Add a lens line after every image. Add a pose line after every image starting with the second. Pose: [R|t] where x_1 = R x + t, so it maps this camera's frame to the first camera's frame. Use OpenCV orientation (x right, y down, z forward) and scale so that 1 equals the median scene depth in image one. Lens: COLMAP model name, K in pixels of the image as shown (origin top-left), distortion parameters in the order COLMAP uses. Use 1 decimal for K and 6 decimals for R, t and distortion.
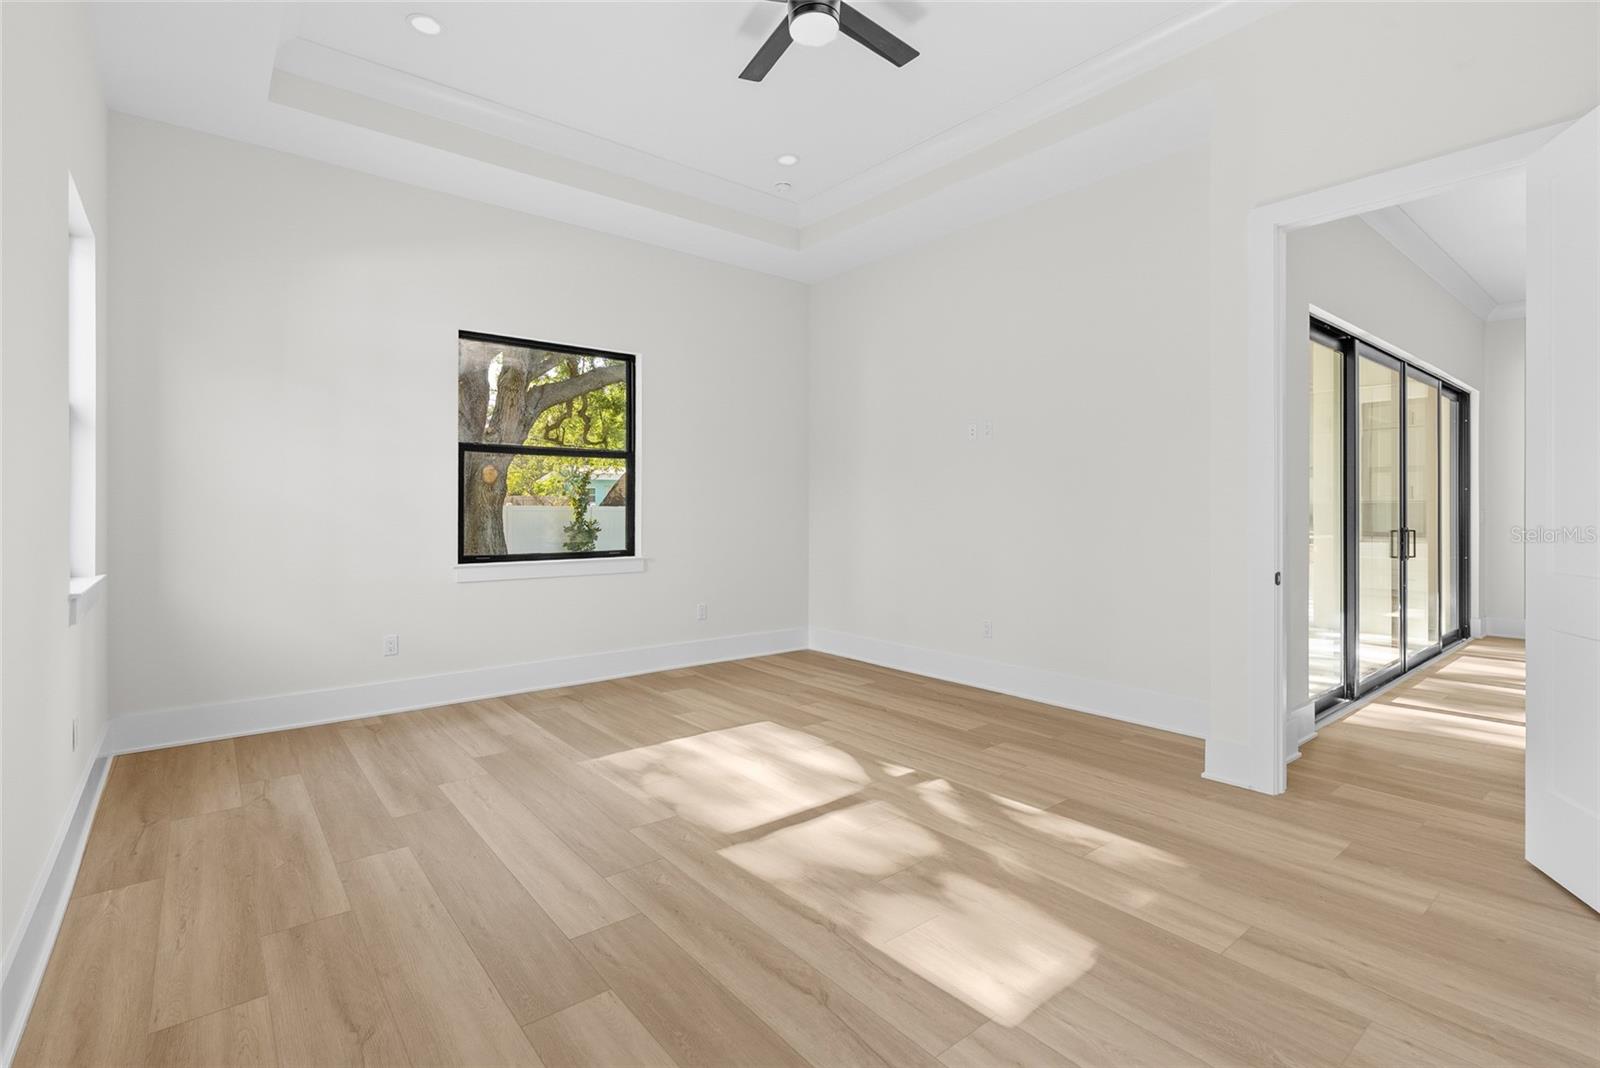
lens RADIAL K [[727.3, 0, 809.0], [0, 727.3, 519.9], [0, 0, 1]] dist [-0.003617, 0.000899]
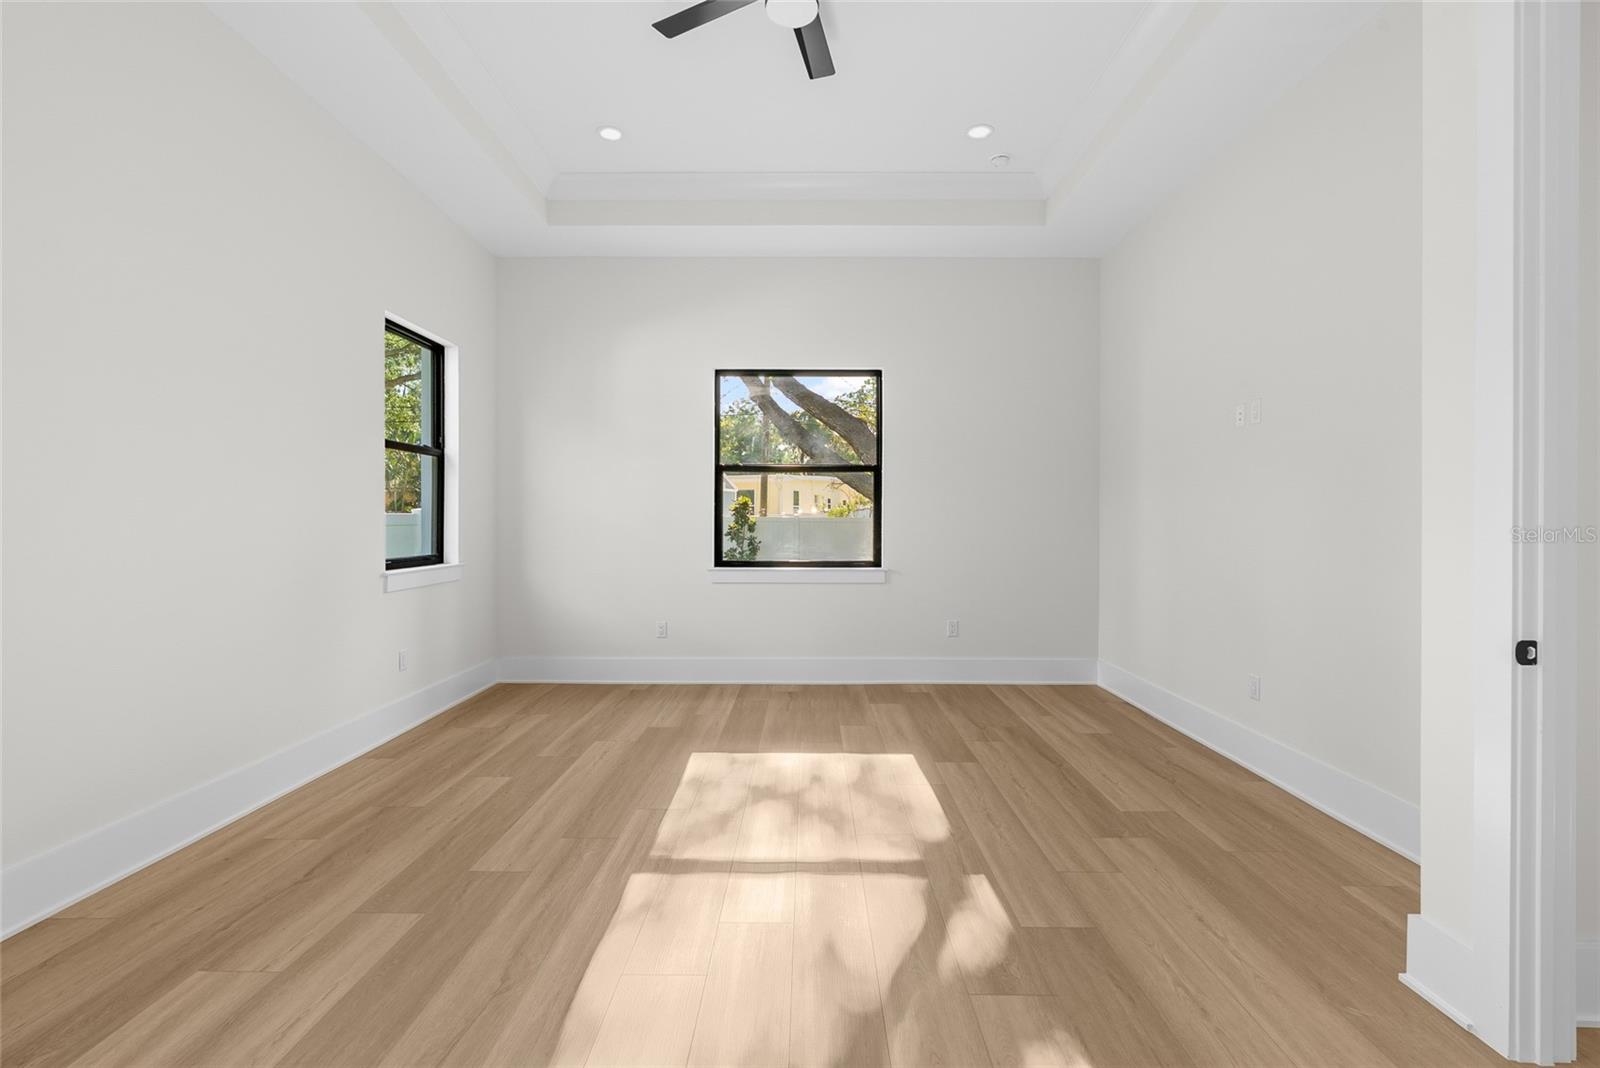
lens RADIAL K [[727.3, 0, 822.8], [0, 727.3, 535.5], [0, 0, 1]] dist [-0.003617, 0.000899]
pose [[0.777333, 0.013151, -0.628951, 0.465113], [-0.009882, 0.999913, 0.008695, -0.004222], [0.629011, -0.000544, 0.777396, 0.216190]]
